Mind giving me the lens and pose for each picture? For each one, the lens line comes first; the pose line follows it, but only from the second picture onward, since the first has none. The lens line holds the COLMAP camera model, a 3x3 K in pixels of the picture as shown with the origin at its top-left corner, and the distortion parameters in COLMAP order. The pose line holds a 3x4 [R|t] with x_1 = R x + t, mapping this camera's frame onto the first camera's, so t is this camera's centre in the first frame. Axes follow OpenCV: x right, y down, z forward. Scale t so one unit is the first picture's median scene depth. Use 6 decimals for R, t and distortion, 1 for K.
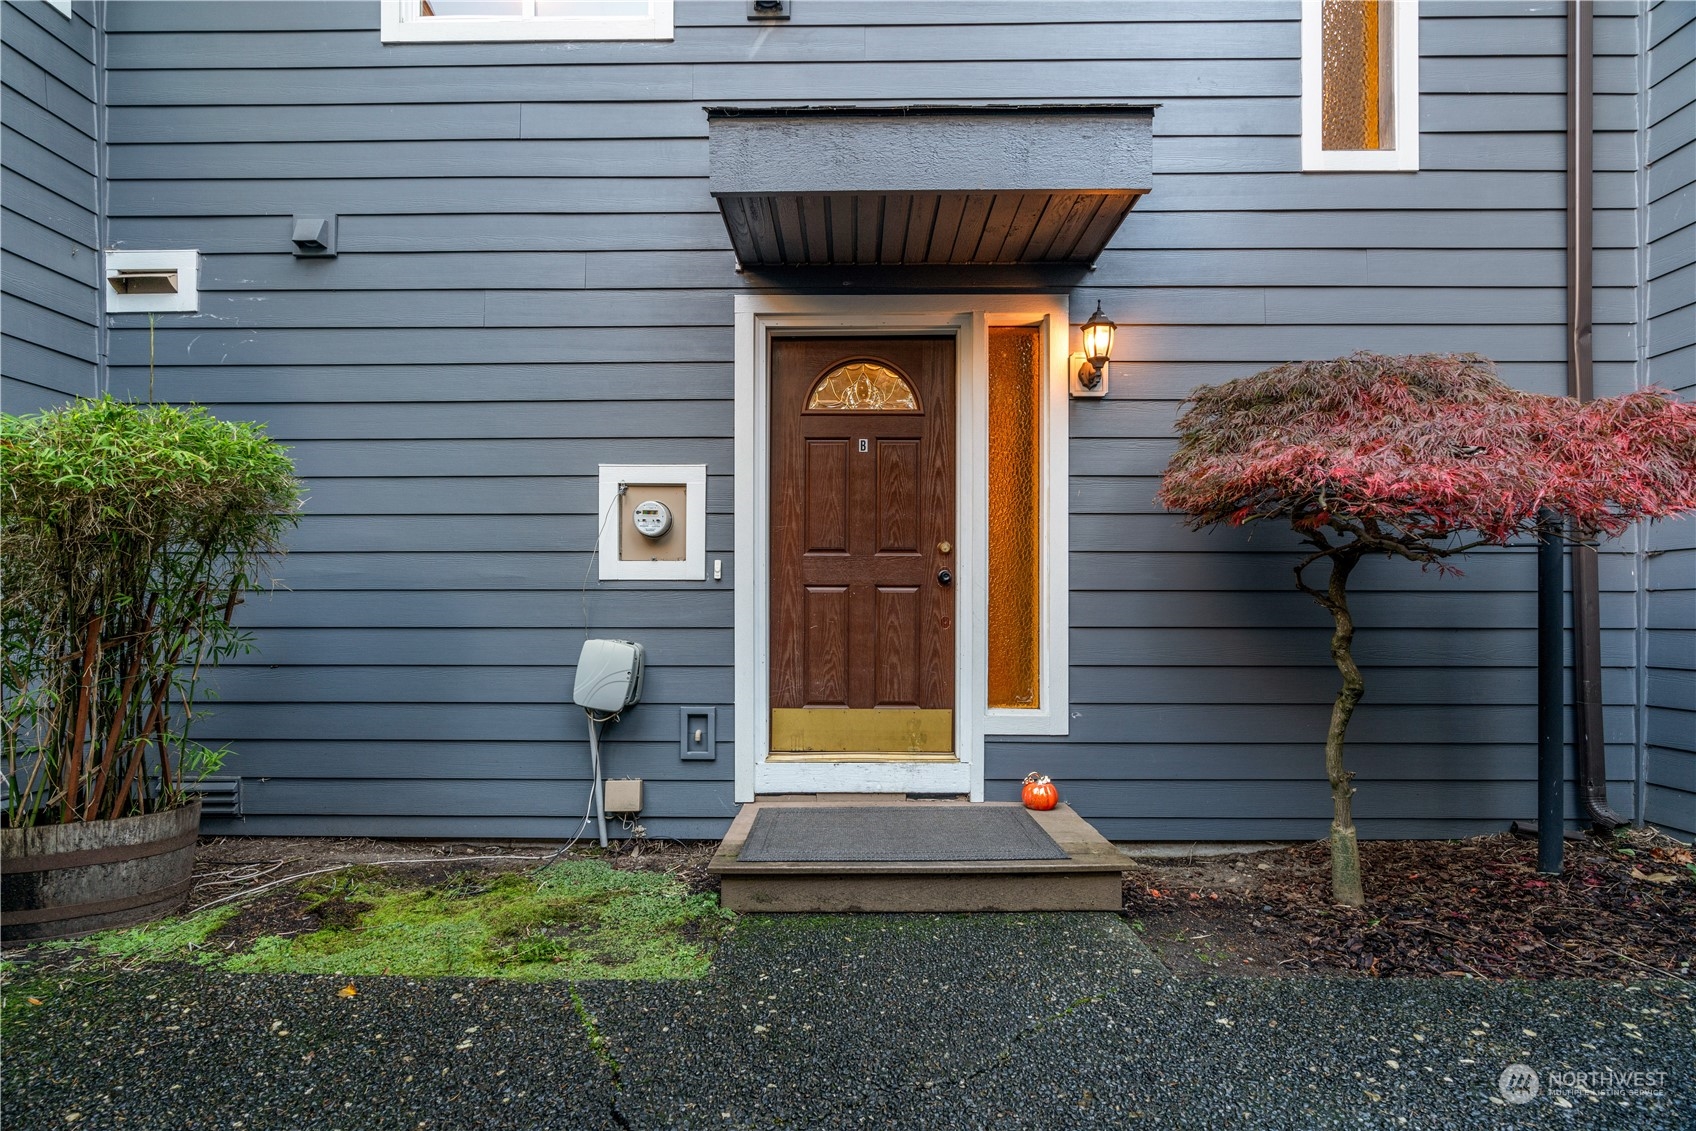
lens RADIAL K [[773.2, 0, 850.8], [0, 773.2, 590.3], [0, 0, 1]] dist [-0.014783, 0.005708]
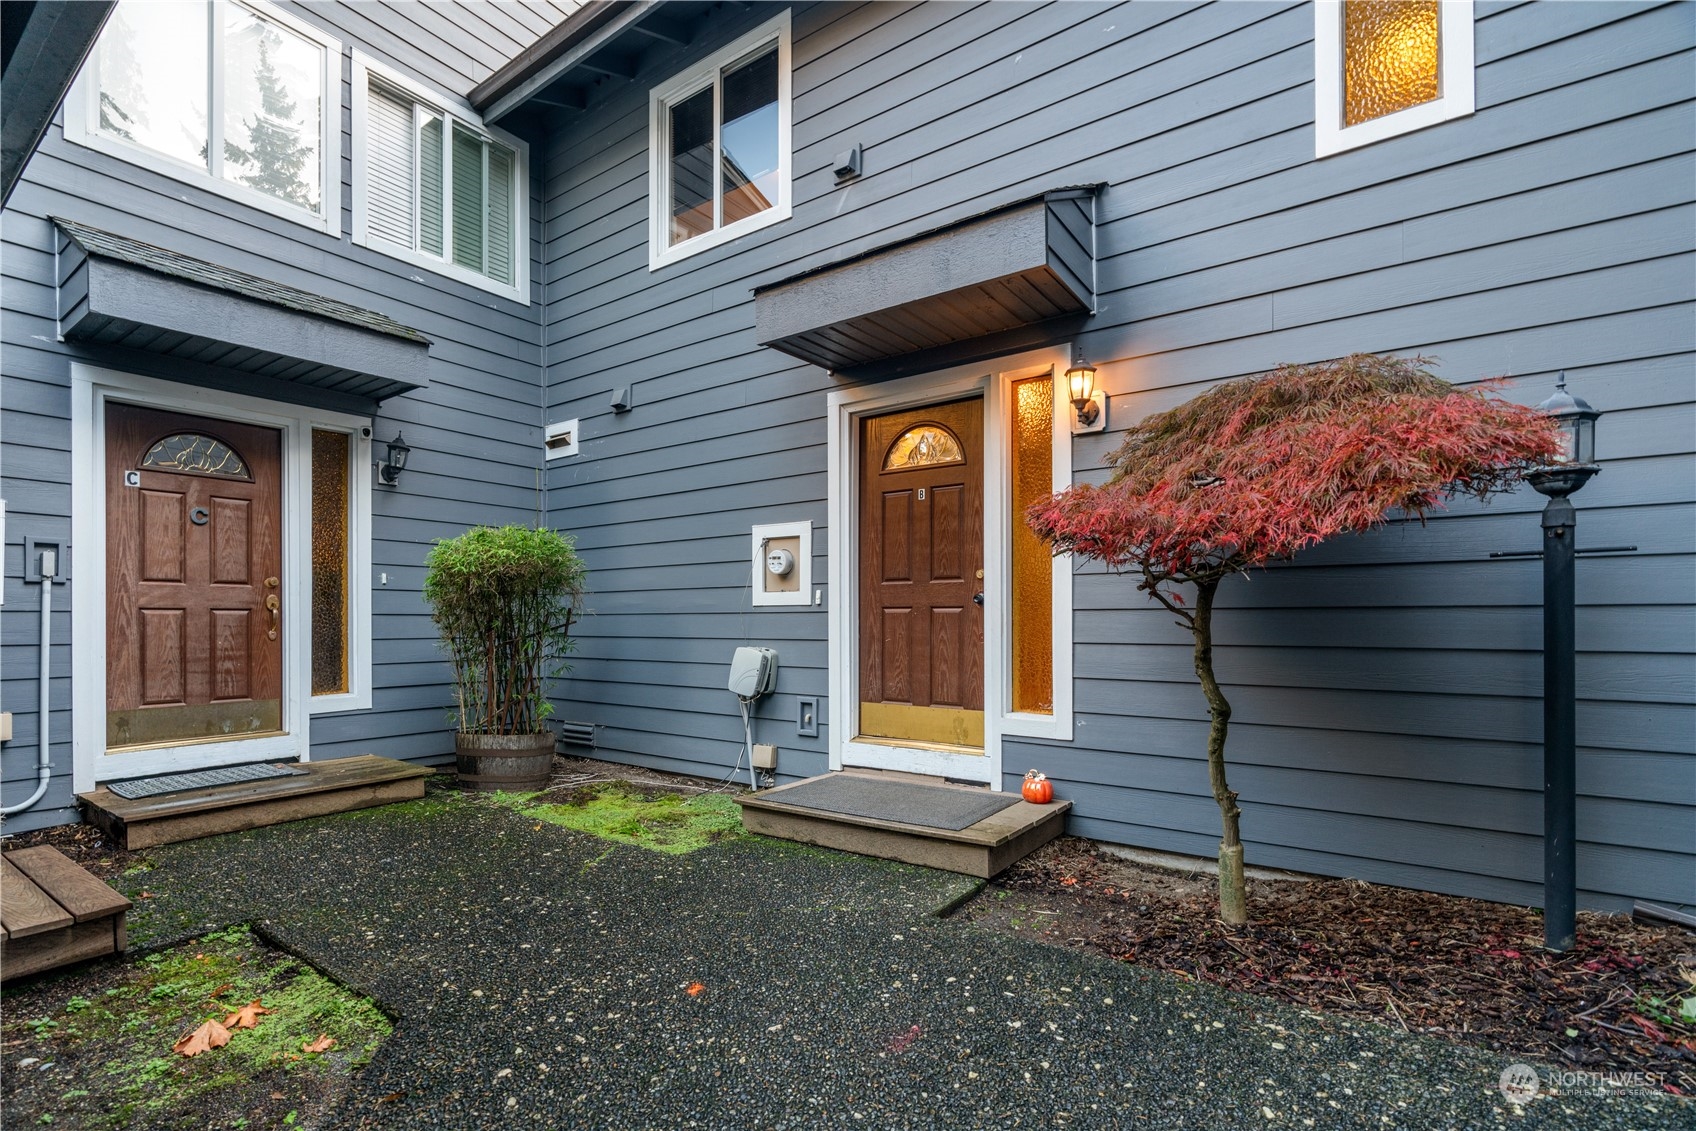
lens RADIAL K [[765.7, 0, 837.3], [0, 765.7, 585.6], [0, 0, 1]] dist [-0.016592, 0.007045]
pose [[0.823550, -0.028494, -0.566528, 0.621425], [0.020289, 0.999578, -0.020780, -0.018361], [0.566881, 0.005619, 0.823780, -0.093332]]
